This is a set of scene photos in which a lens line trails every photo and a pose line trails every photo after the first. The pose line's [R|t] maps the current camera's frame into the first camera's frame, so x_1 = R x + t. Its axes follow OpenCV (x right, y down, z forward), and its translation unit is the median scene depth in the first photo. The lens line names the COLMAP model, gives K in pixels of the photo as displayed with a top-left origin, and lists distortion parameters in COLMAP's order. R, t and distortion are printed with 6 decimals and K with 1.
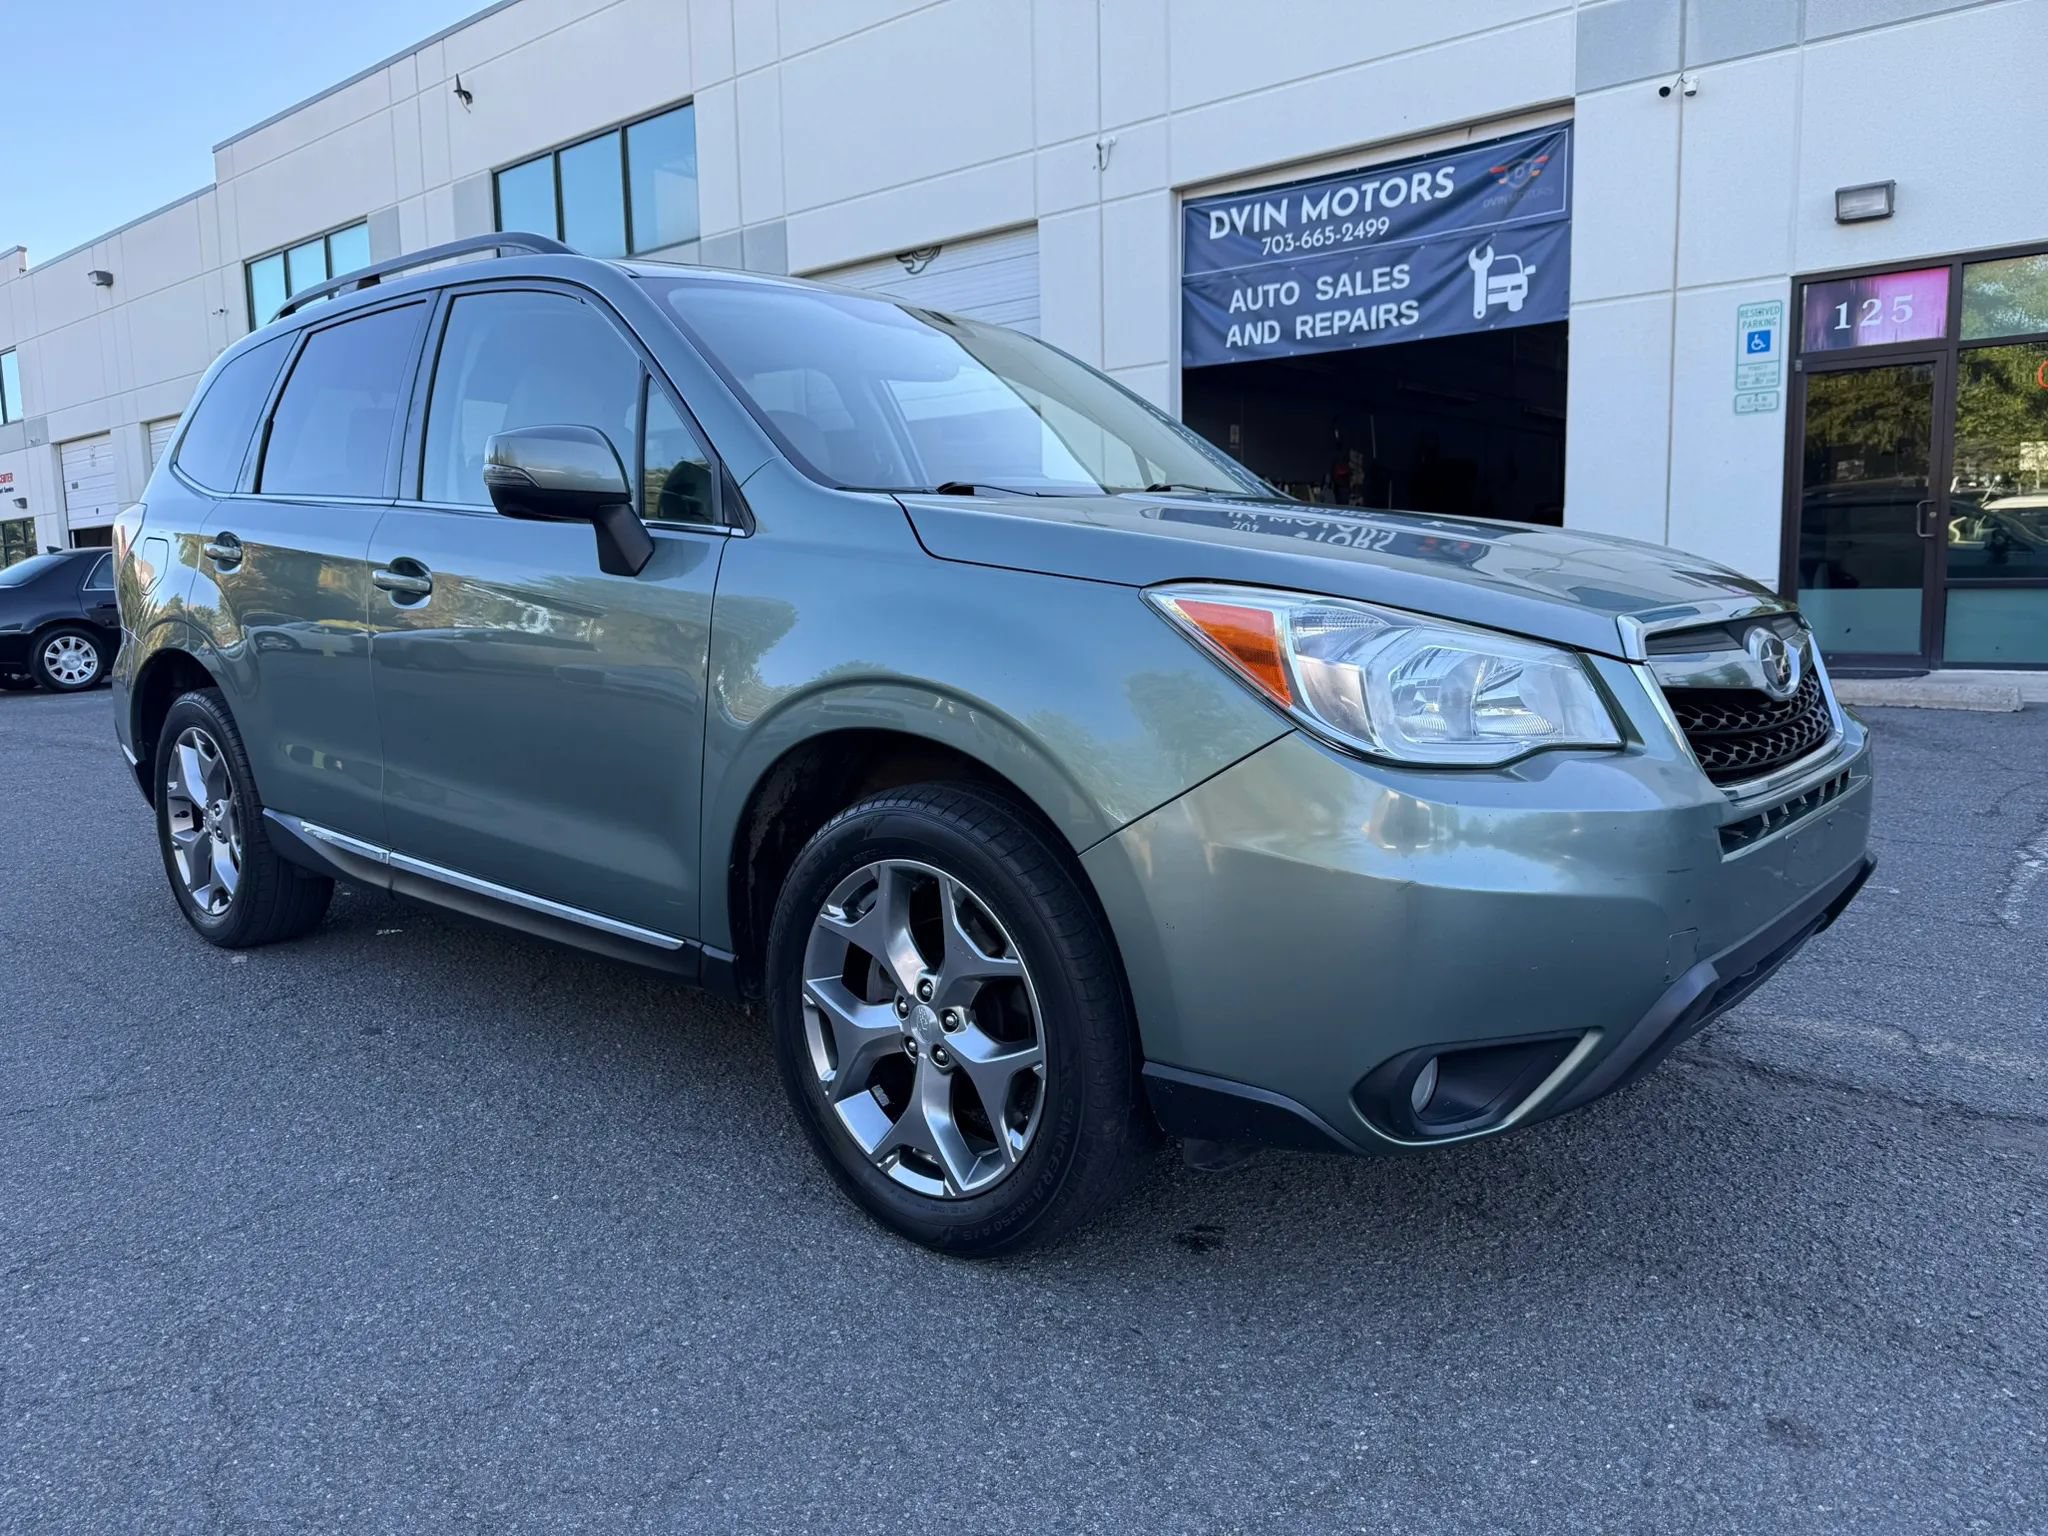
lens RADIAL K [[1451.5, 0, 1008.6], [0, 1451.5, 779.0], [0, 0, 1]] dist [0.002503, -0.010647]
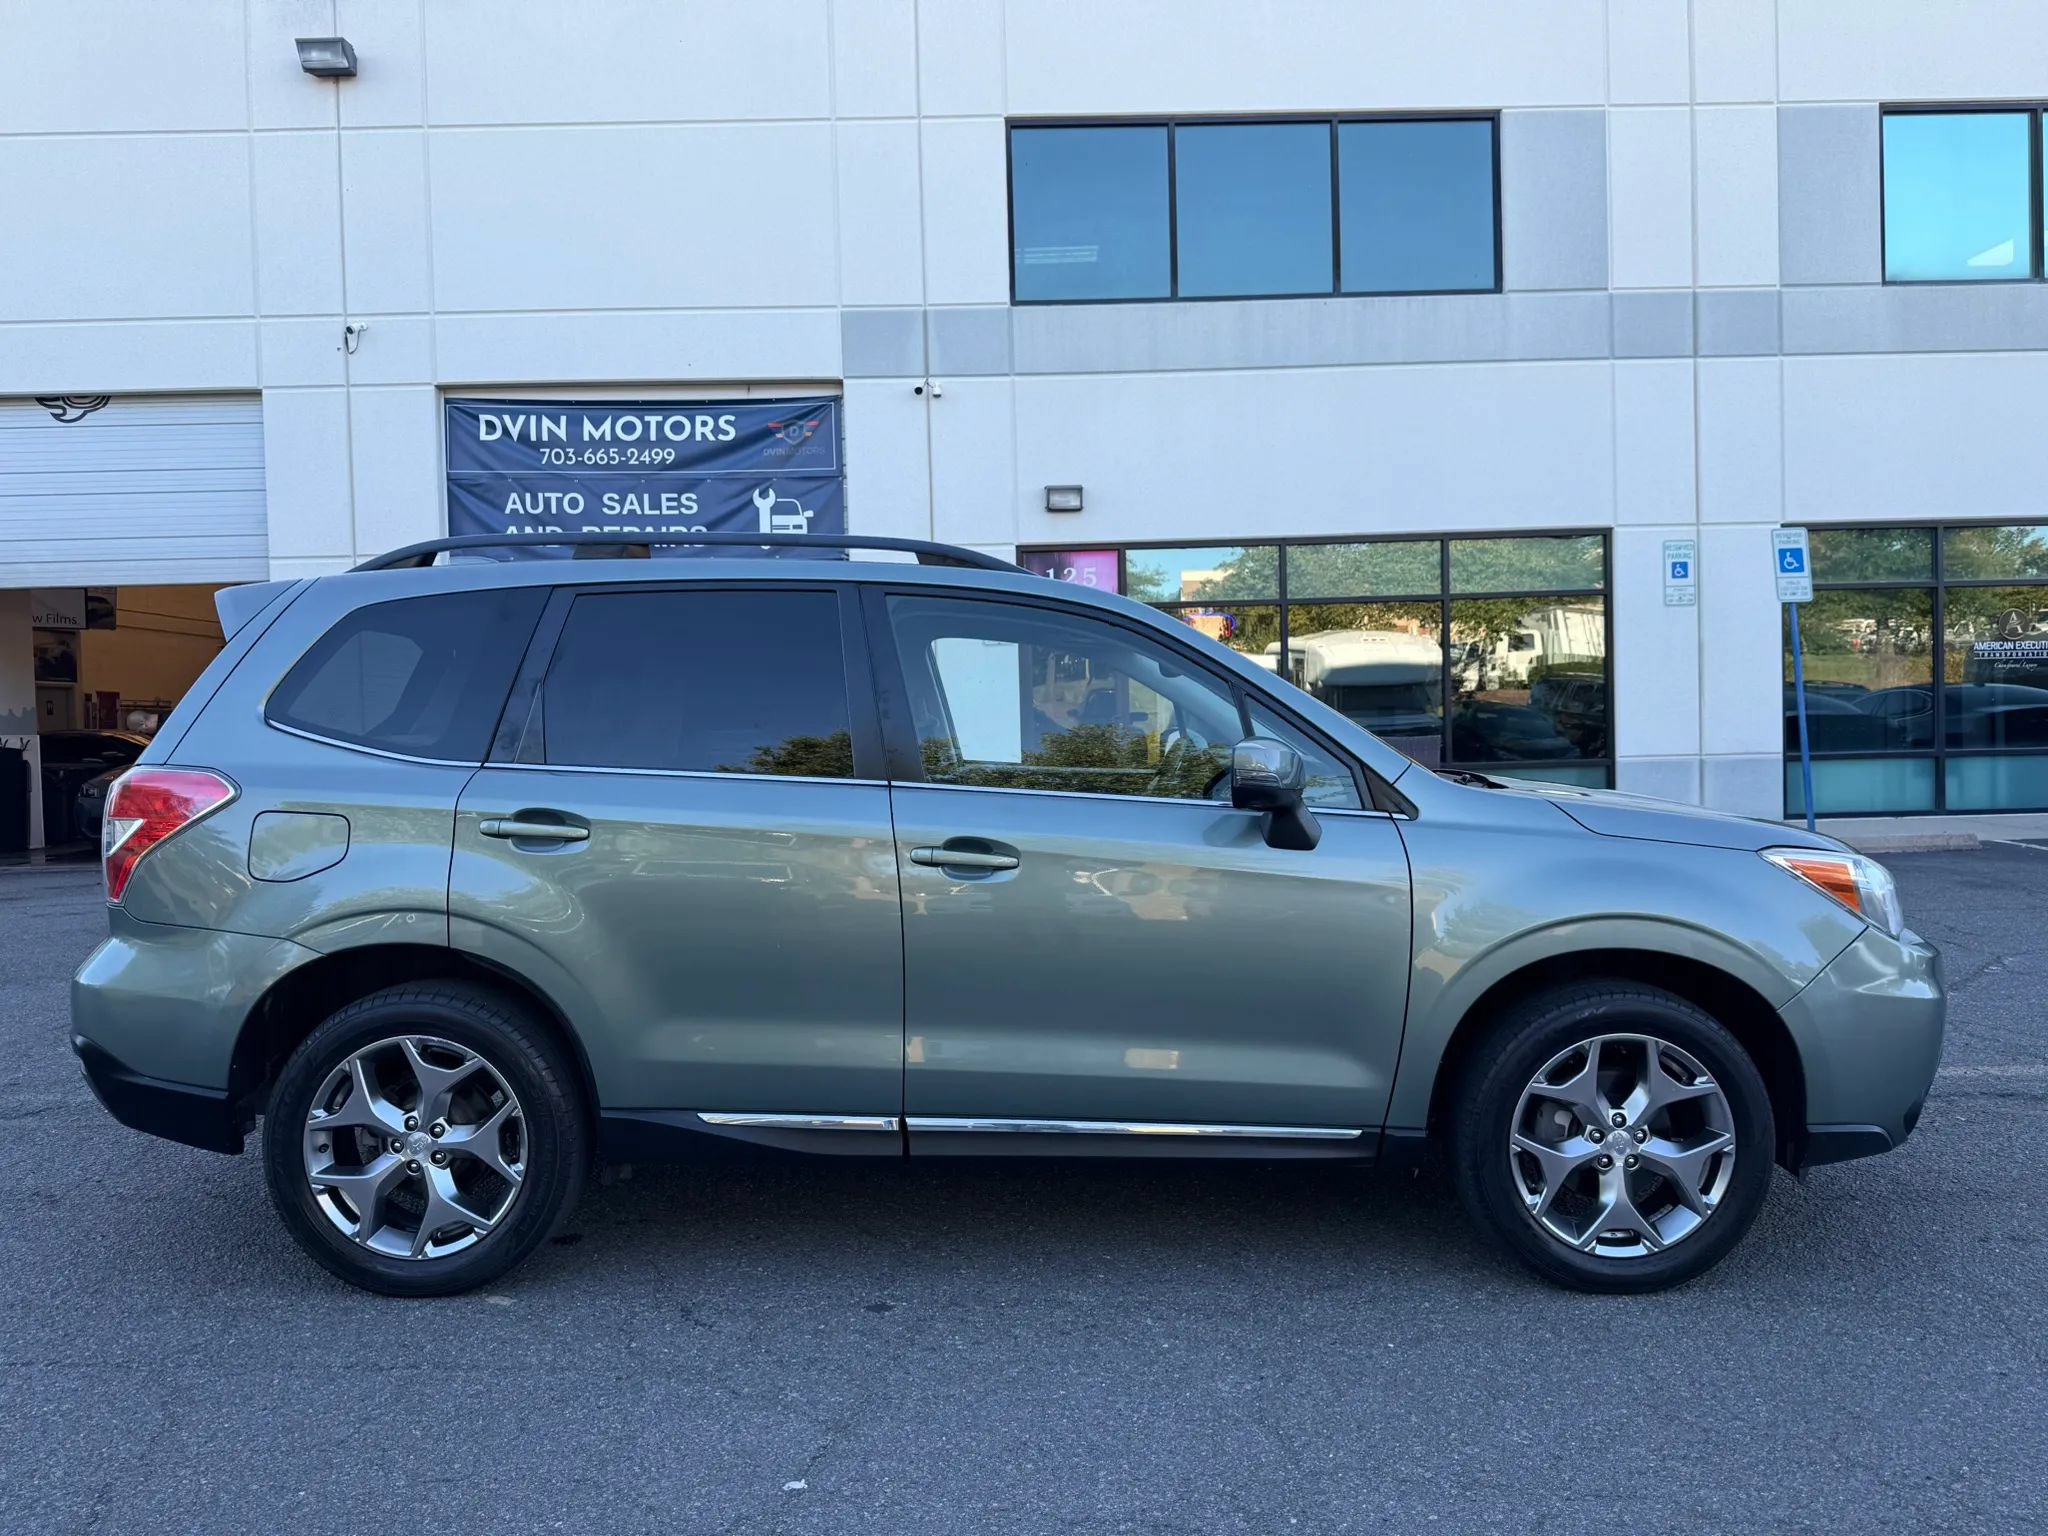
lens RADIAL K [[1451.5, 0, 1028.4], [0, 1451.5, 760.8], [0, 0, 1]] dist [0.002503, -0.010647]
pose [[0.750568, -0.008492, 0.660738, -0.310473], [0.093940, 0.991133, -0.093973, -0.029150], [-0.654082, 0.132603, 0.744710, 0.044285]]
